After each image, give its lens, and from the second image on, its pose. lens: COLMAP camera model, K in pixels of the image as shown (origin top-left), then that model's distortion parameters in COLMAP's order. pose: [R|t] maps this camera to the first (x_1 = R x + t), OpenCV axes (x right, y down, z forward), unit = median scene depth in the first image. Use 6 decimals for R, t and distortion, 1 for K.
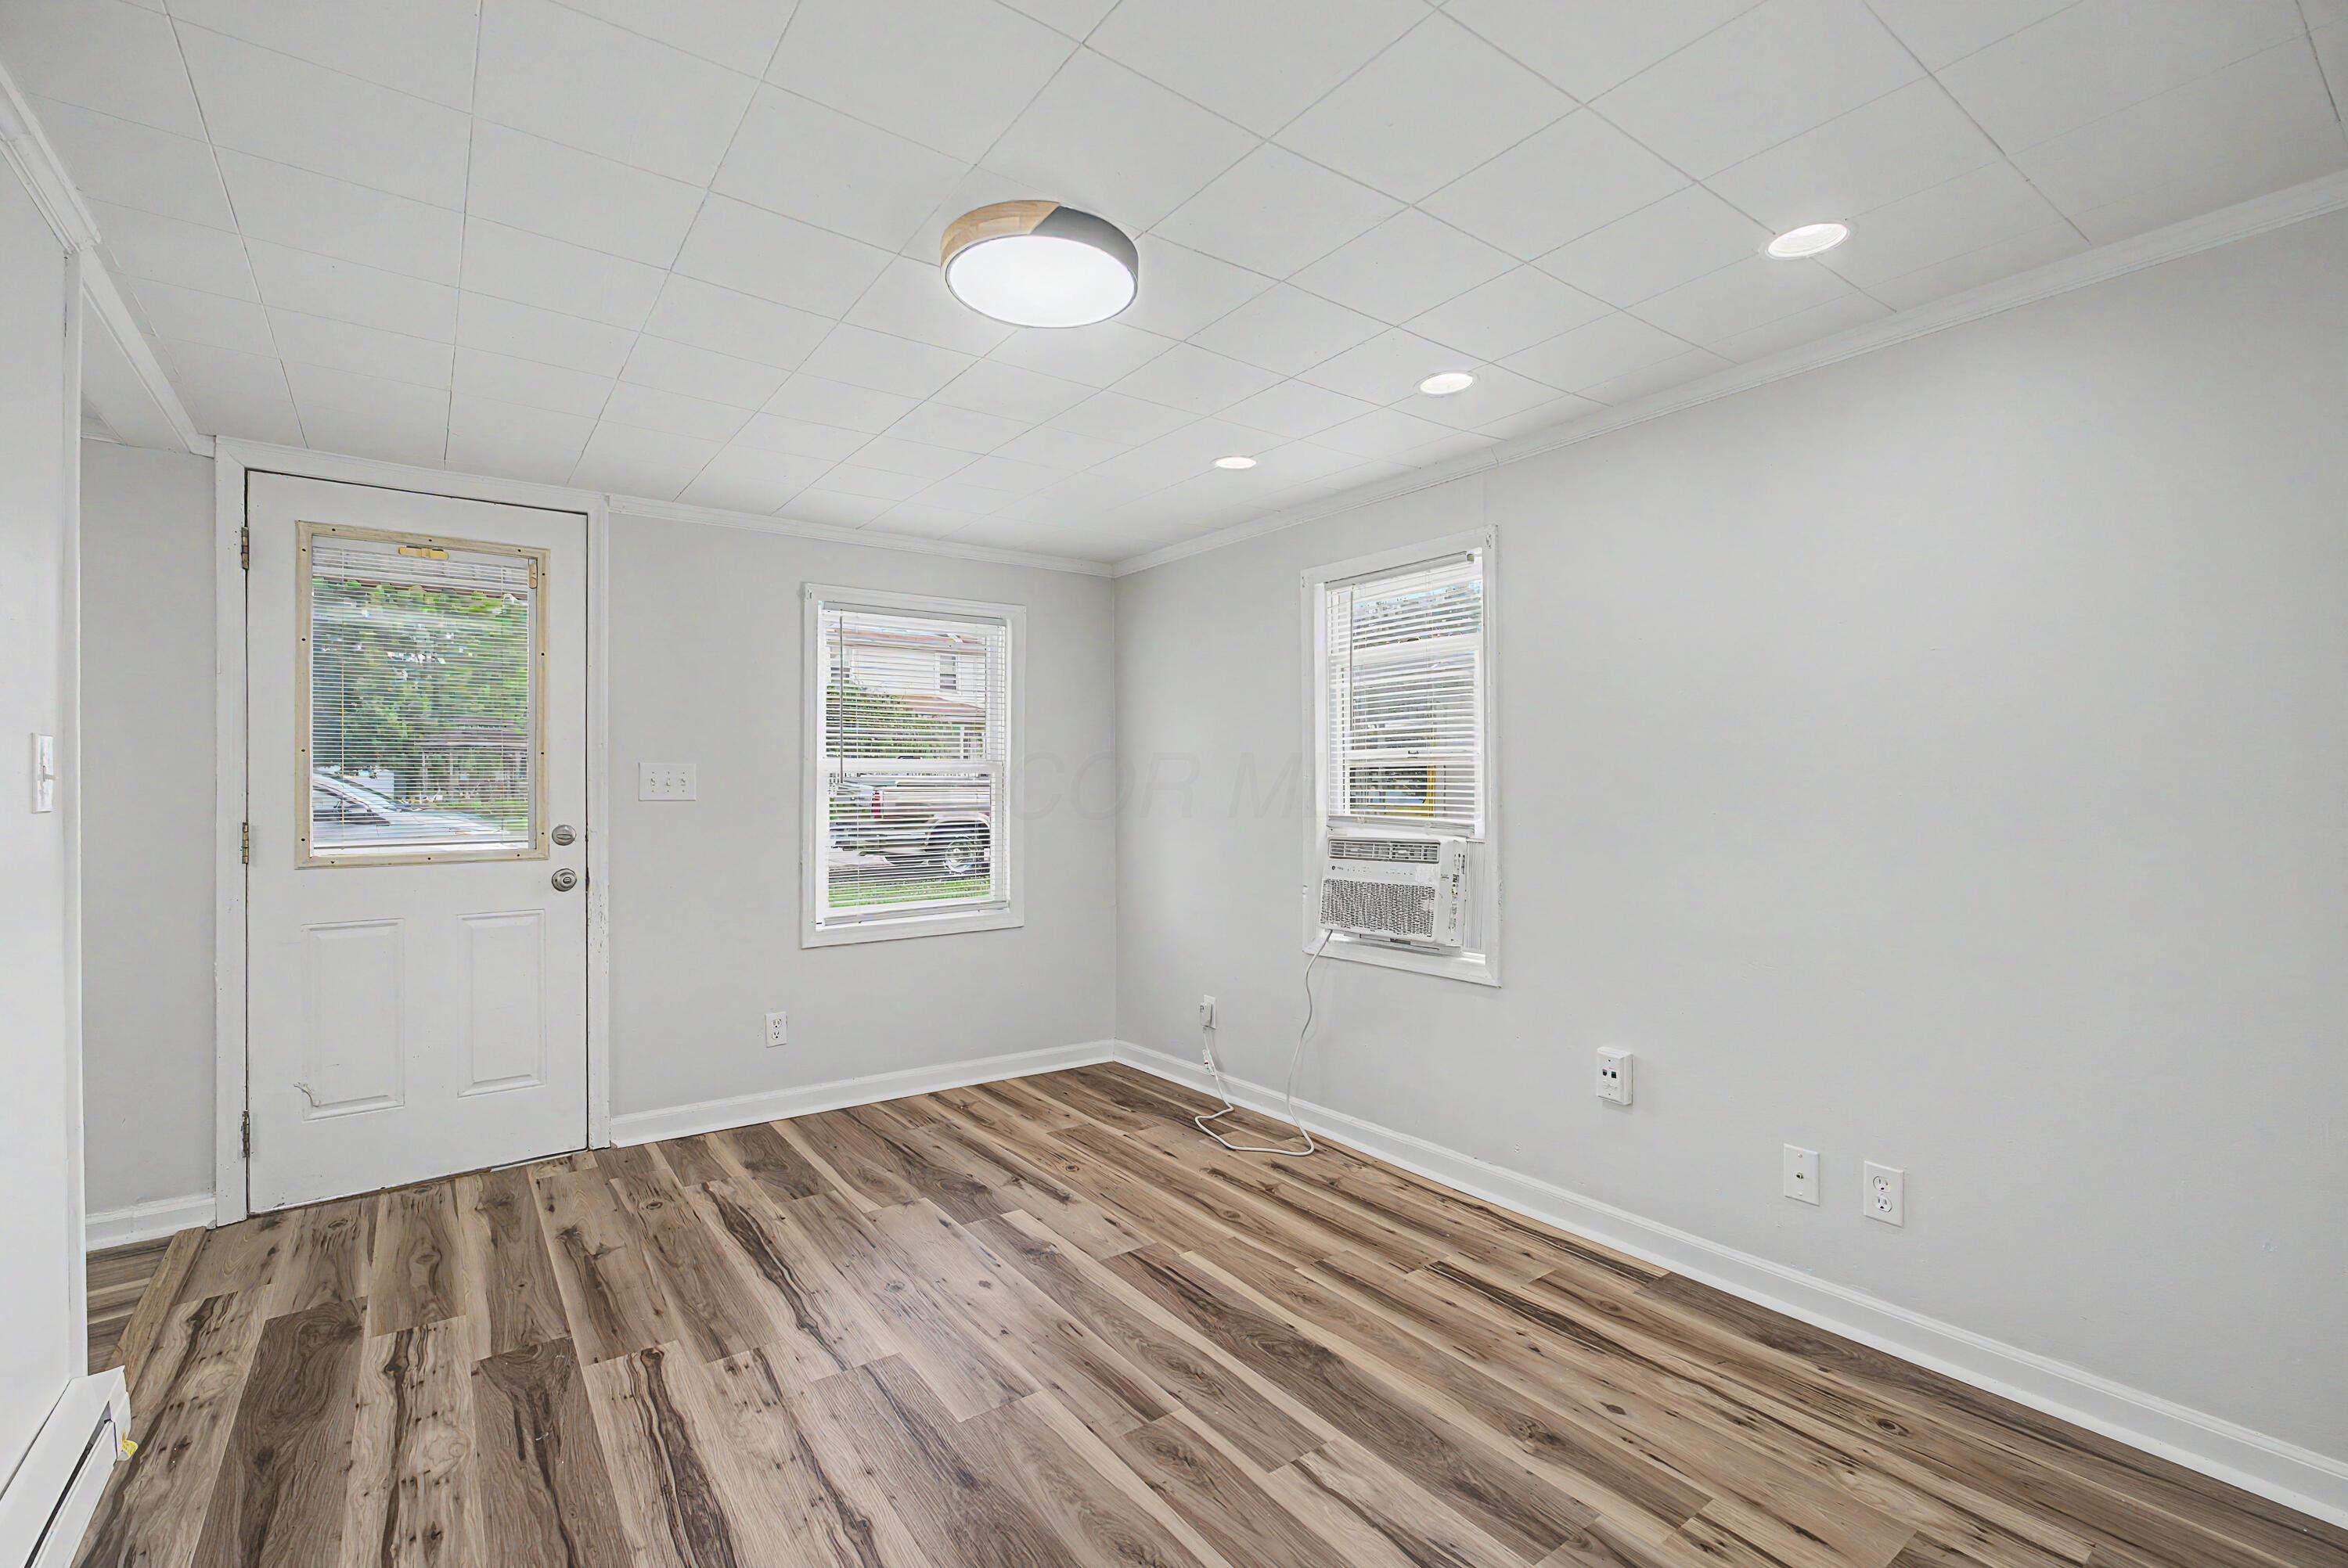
lens RADIAL K [[1041.0, 0, 1164.0], [0, 1041.0, 778.9], [0, 0, 1]] dist [-0.011785, 0.000405]
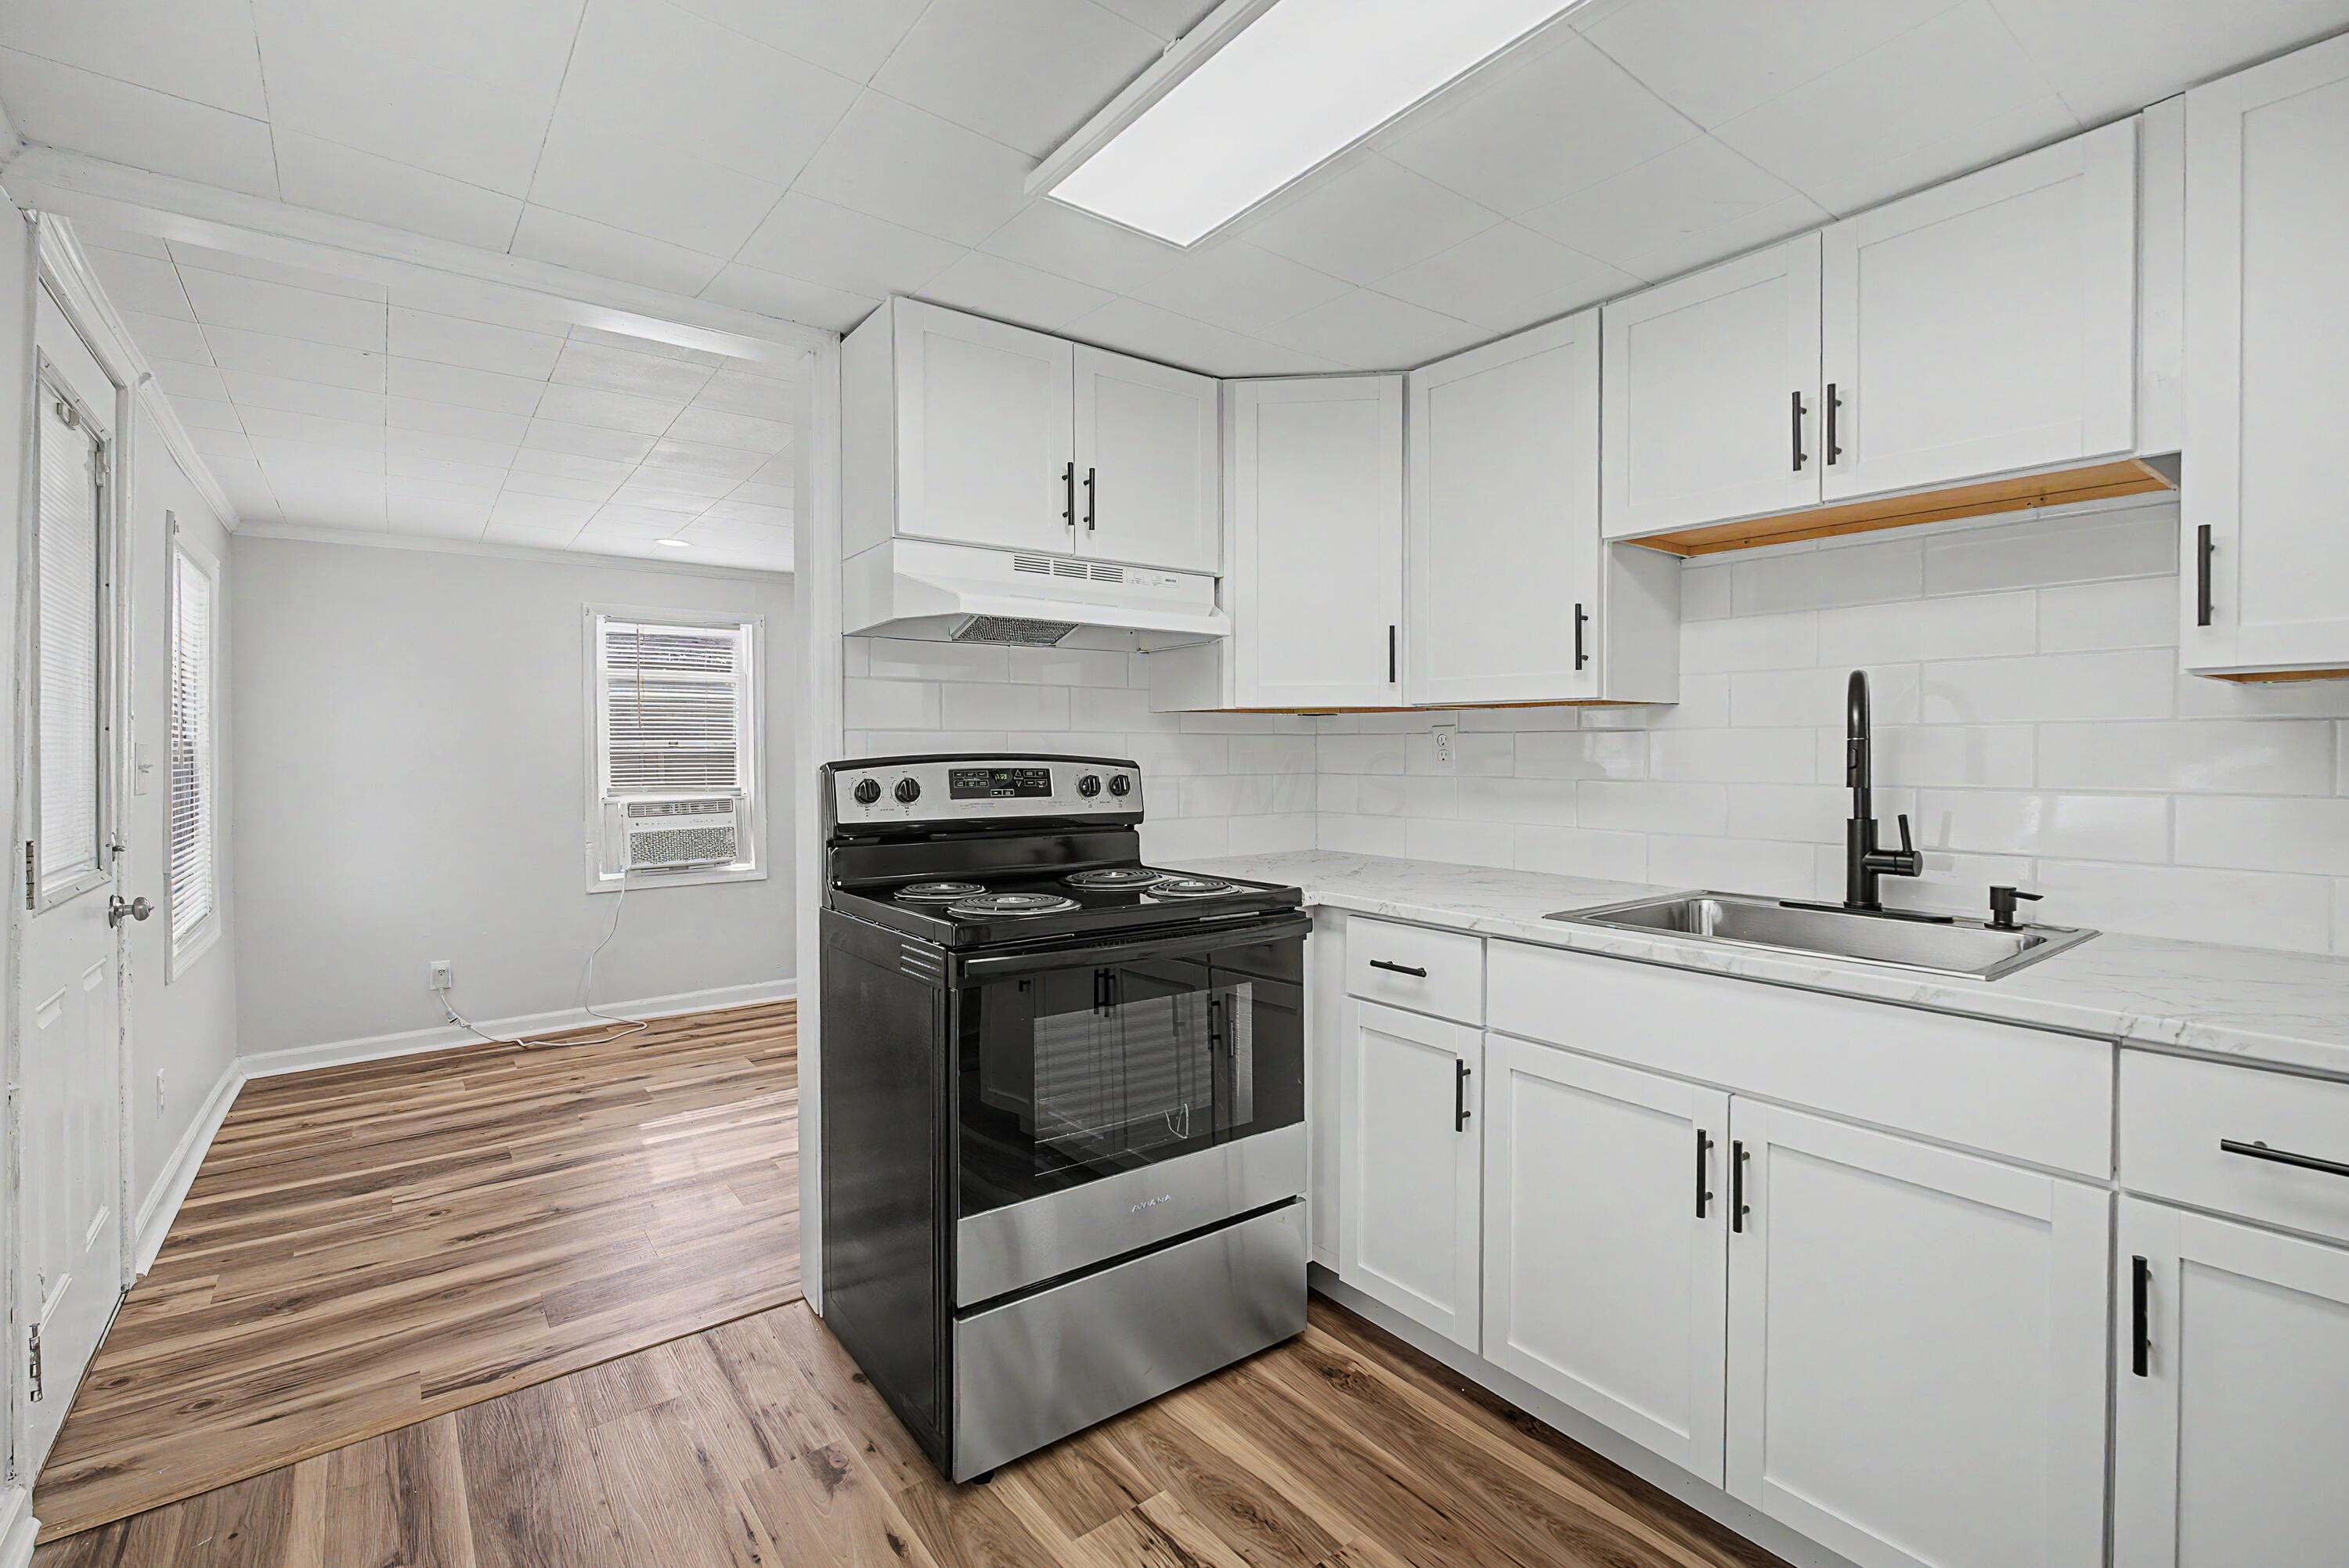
lens RADIAL K [[1043.3, 0, 1193.3], [0, 1043.3, 753.8], [0, 0, 1]] dist [-0.010594, -0.000151]
pose [[-0.031577, 0.002186, 0.999499, -1.411267], [-0.000842, 0.999997, -0.002213, -0.011381], [-0.999501, -0.000911, -0.031575, 0.318219]]
